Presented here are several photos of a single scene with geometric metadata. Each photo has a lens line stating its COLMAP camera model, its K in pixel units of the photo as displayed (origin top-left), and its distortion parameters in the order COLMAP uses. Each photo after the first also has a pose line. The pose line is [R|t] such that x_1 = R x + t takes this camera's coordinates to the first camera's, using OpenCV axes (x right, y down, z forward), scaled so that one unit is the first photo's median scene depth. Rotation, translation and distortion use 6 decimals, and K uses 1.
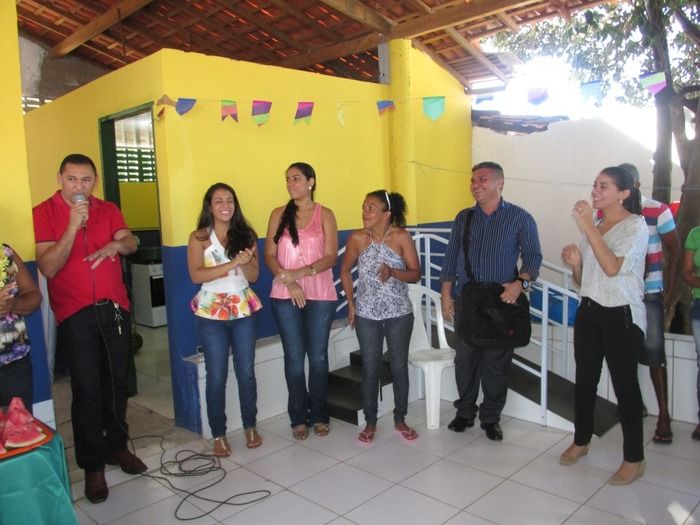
lens RADIAL K [[578.7, 0, 350.0], [0, 578.7, 262.5], [0, 0, 1]] dist [-0.011932, -0.005598]
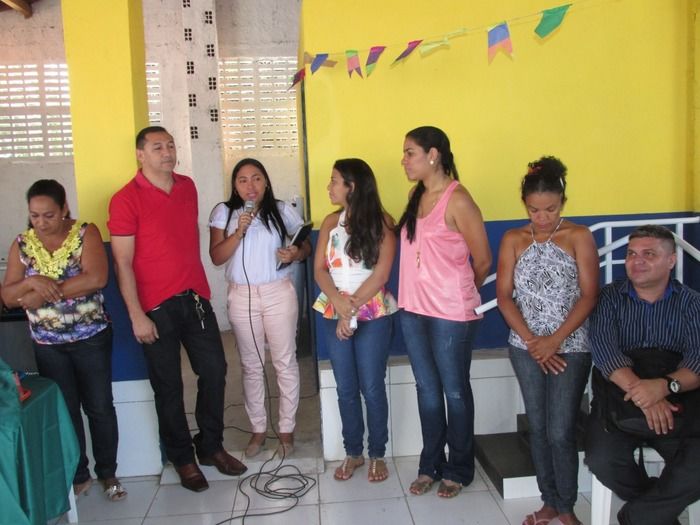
lens RADIAL K [[661.6, 0, 364.9], [0, 661.6, 277.0], [0, 0, 1]] dist [-0.047615, -0.001304]
pose [[0.766794, 0.102055, -0.633728, 0.374153], [-0.053260, 0.993991, 0.095628, -0.056813], [0.639679, -0.039574, 0.767623, 0.290635]]
